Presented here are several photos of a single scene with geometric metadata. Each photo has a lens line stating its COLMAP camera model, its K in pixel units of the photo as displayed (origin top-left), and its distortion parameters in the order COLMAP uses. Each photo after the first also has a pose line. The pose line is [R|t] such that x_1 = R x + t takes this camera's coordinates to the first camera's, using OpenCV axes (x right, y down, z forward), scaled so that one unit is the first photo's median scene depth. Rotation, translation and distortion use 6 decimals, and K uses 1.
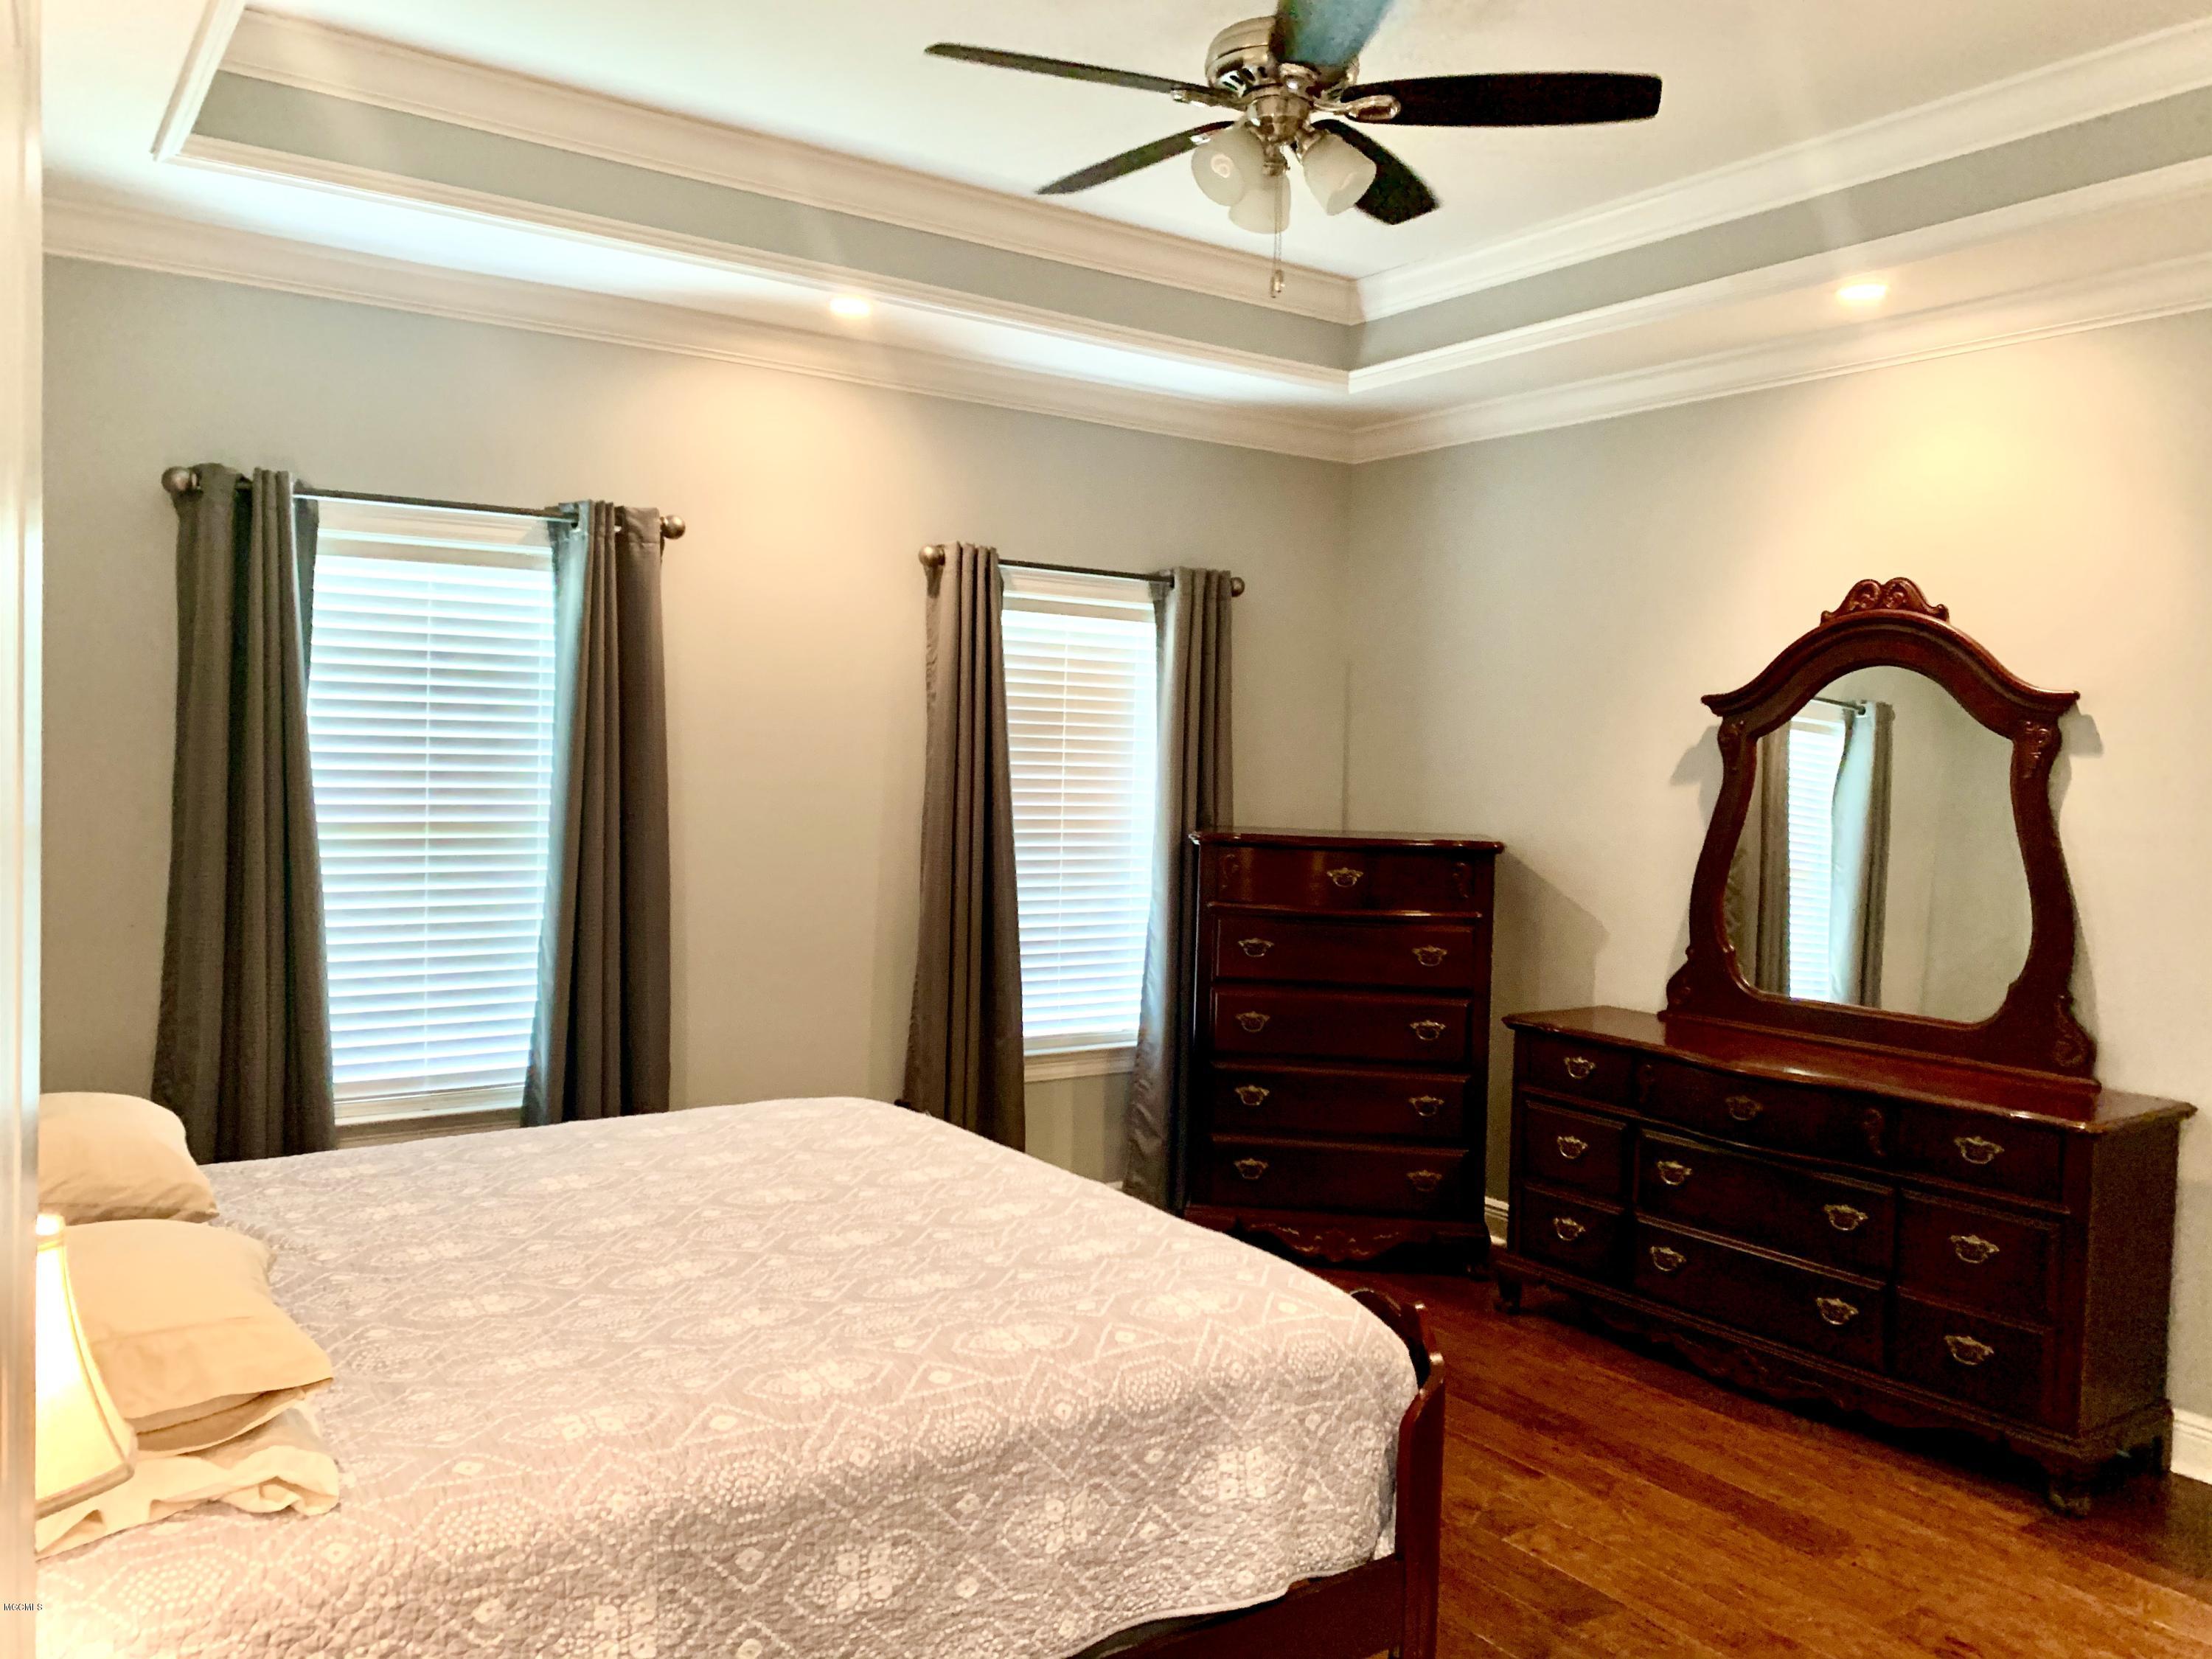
lens RADIAL K [[1719.9, 0, 1133.8], [0, 1719.9, 823.8], [0, 0, 1]] dist [0.052596, -0.040637]
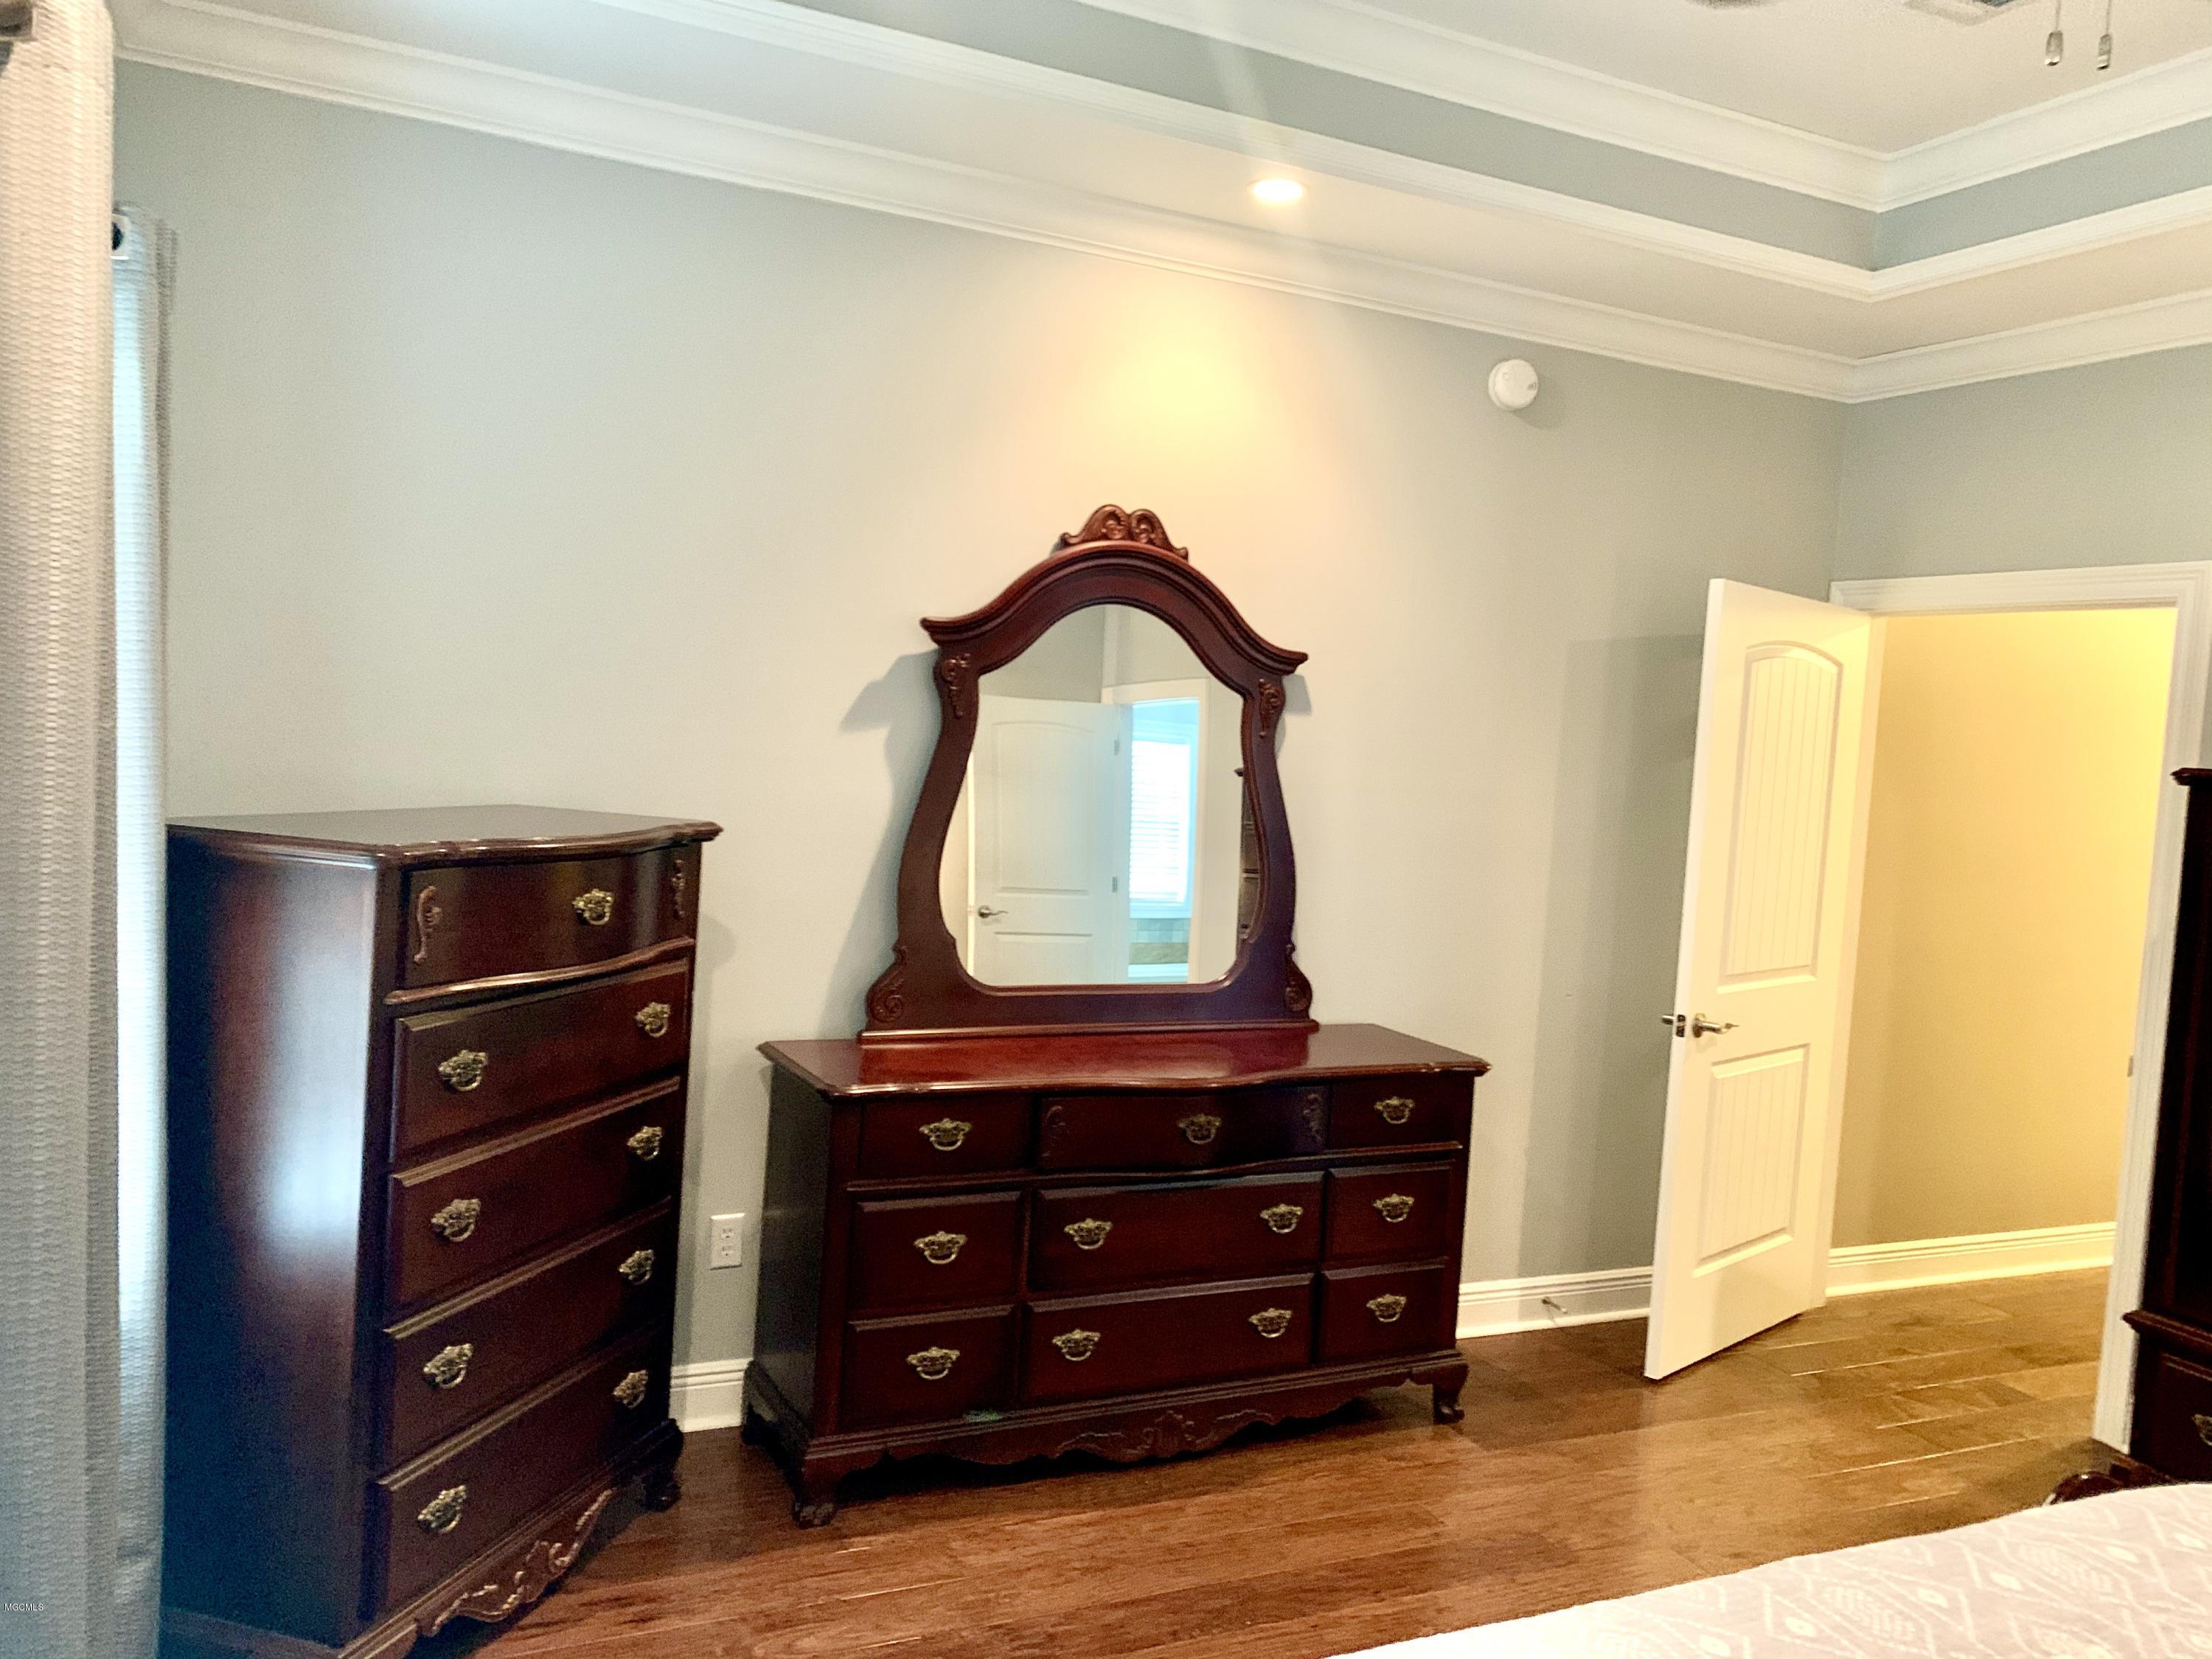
lens RADIAL K [[1710.6, 0, 1103.8], [0, 1710.6, 804.0], [0, 0, 1]] dist [0.055484, -0.040796]
pose [[0.163321, -0.054333, 0.985076, -0.452198], [-0.017329, 0.998170, 0.057928, -0.040056], [-0.986421, -0.026531, 0.162080, 0.876521]]
